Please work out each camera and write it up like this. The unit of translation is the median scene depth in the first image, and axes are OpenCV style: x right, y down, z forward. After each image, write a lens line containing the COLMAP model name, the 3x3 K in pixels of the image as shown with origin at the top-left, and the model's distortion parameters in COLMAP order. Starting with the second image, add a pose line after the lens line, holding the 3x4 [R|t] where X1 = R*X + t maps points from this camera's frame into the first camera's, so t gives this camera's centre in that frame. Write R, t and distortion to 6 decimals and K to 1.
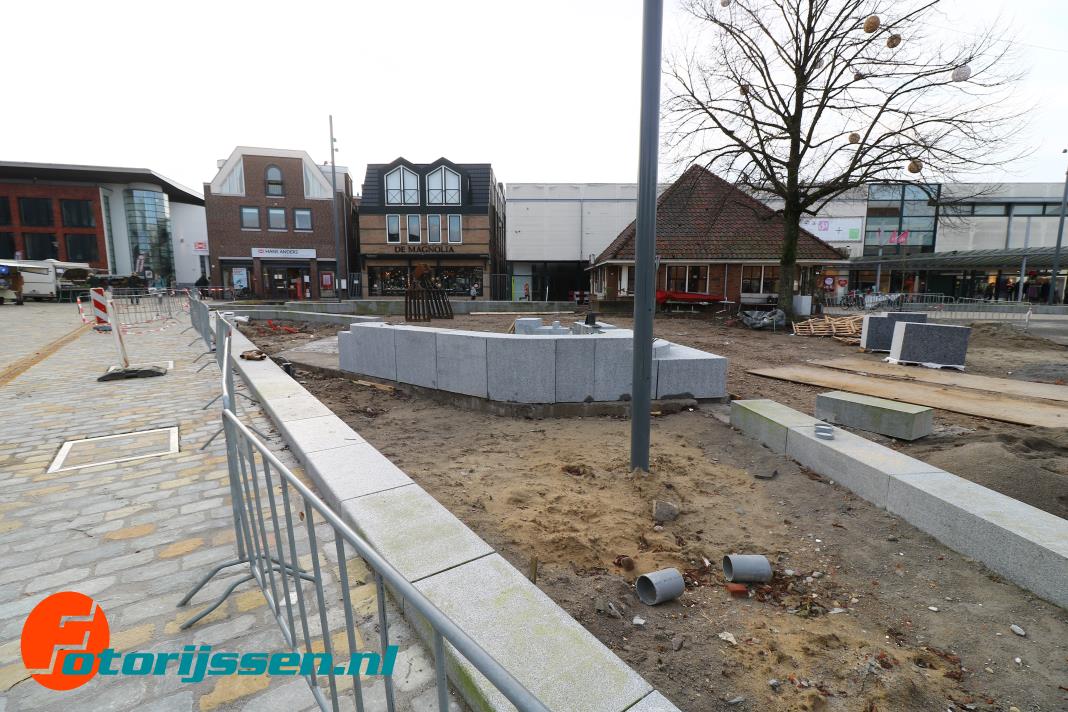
lens RADIAL K [[503.3, 0, 536.2], [0, 503.3, 356.4], [0, 0, 1]] dist [0.001487, 0.000171]
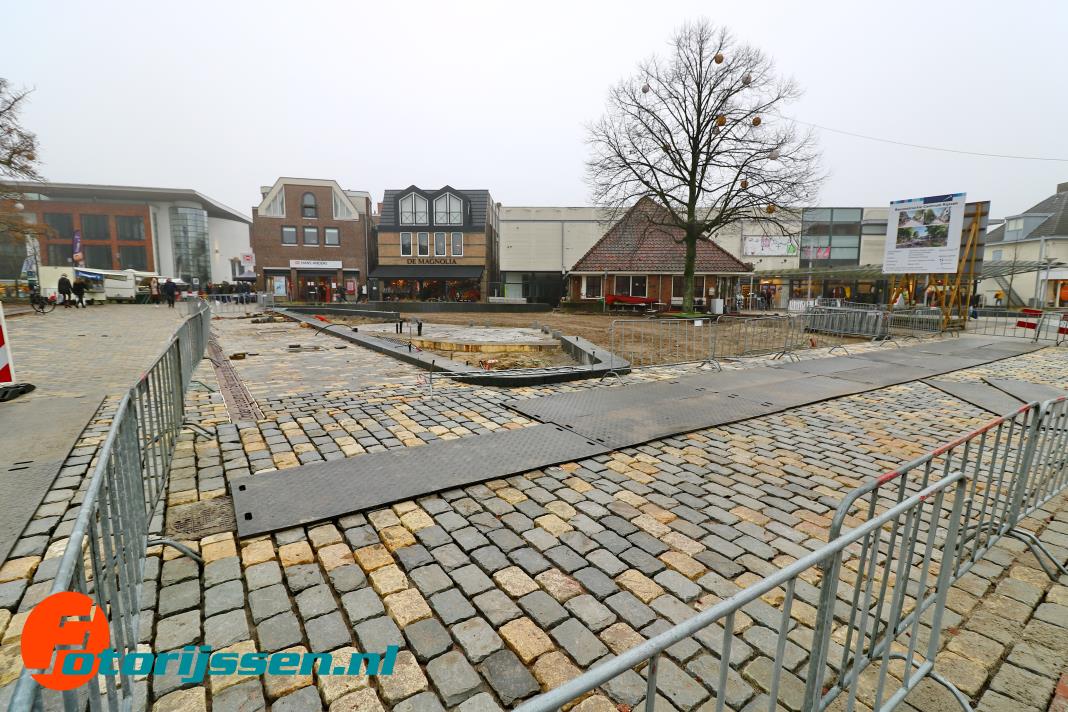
lens RADIAL K [[469.7, 0, 531.4], [0, 469.7, 351.8], [0, 0, 1]] dist [-0.000949, -0.000004]
pose [[0.999937, 0.004439, -0.010337, 0.028661], [-0.004592, 0.999879, -0.014884, 0.019152], [0.010270, 0.014930, 0.999836, -0.116941]]
